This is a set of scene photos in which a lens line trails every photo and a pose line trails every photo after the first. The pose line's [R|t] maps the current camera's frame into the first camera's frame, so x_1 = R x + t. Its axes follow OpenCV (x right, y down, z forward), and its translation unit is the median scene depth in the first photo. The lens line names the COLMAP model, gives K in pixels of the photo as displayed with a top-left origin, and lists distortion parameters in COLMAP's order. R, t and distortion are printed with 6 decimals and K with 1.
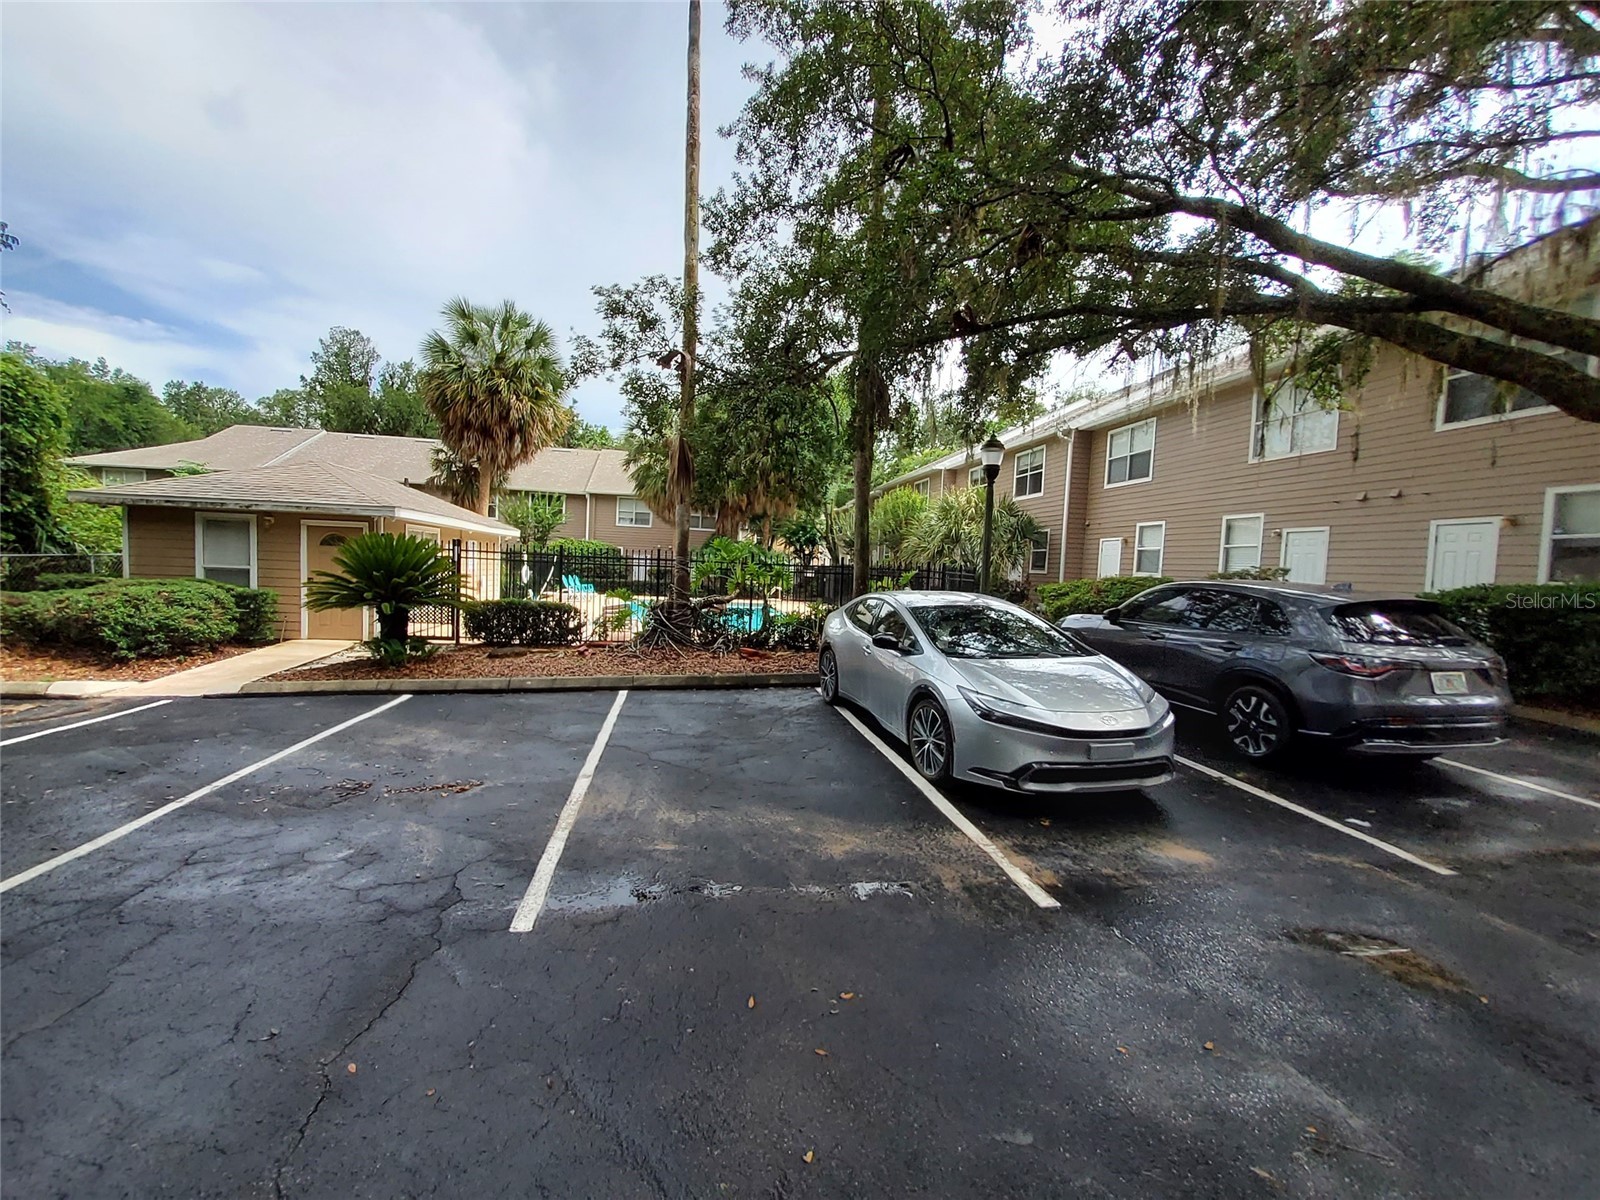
lens RADIAL K [[645.1, 0, 780.2], [0, 645.1, 607.9], [0, 0, 1]] dist [0.105650, -0.000060]
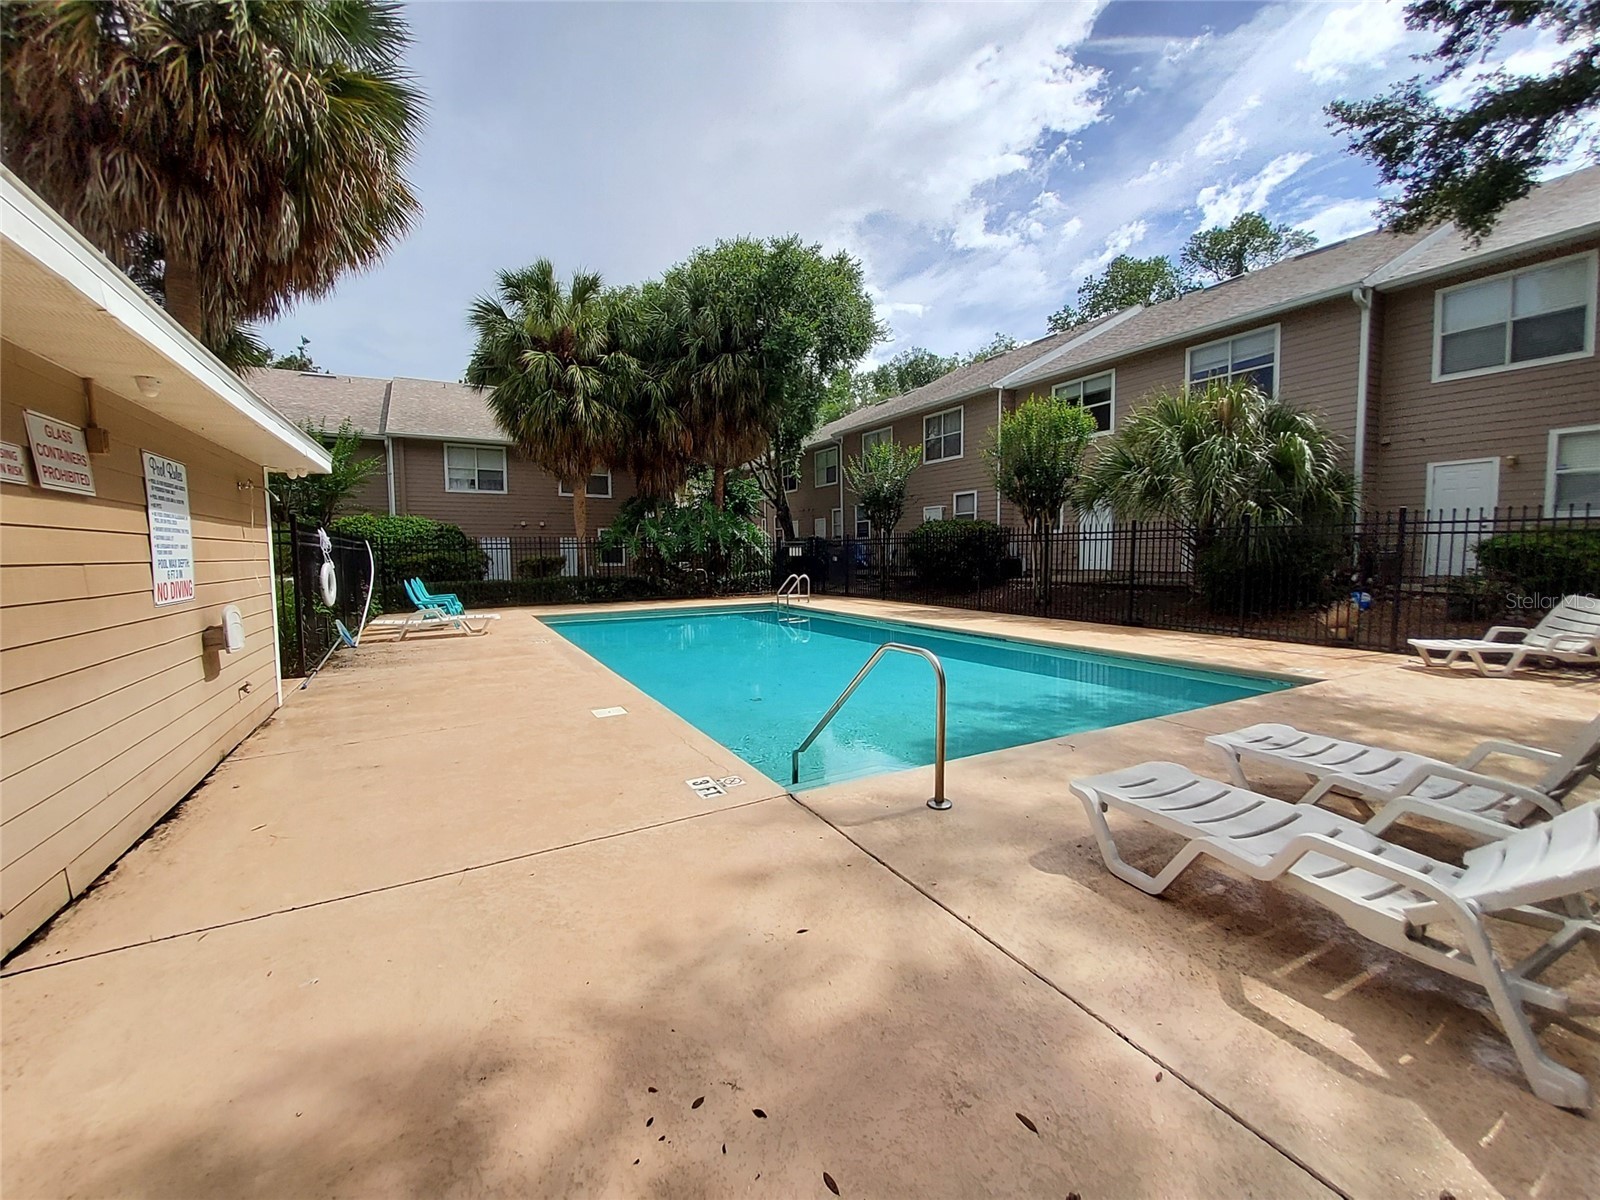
lens RADIAL K [[638.8, 0, 782.0], [0, 638.8, 599.3], [0, 0, 1]] dist [-0.001804, -0.000498]
pose [[0.944377, -0.078035, 0.319473, -0.234030], [0.072552, 0.996942, 0.029046, -0.031892], [-0.320762, -0.004252, 0.947150, 0.507260]]
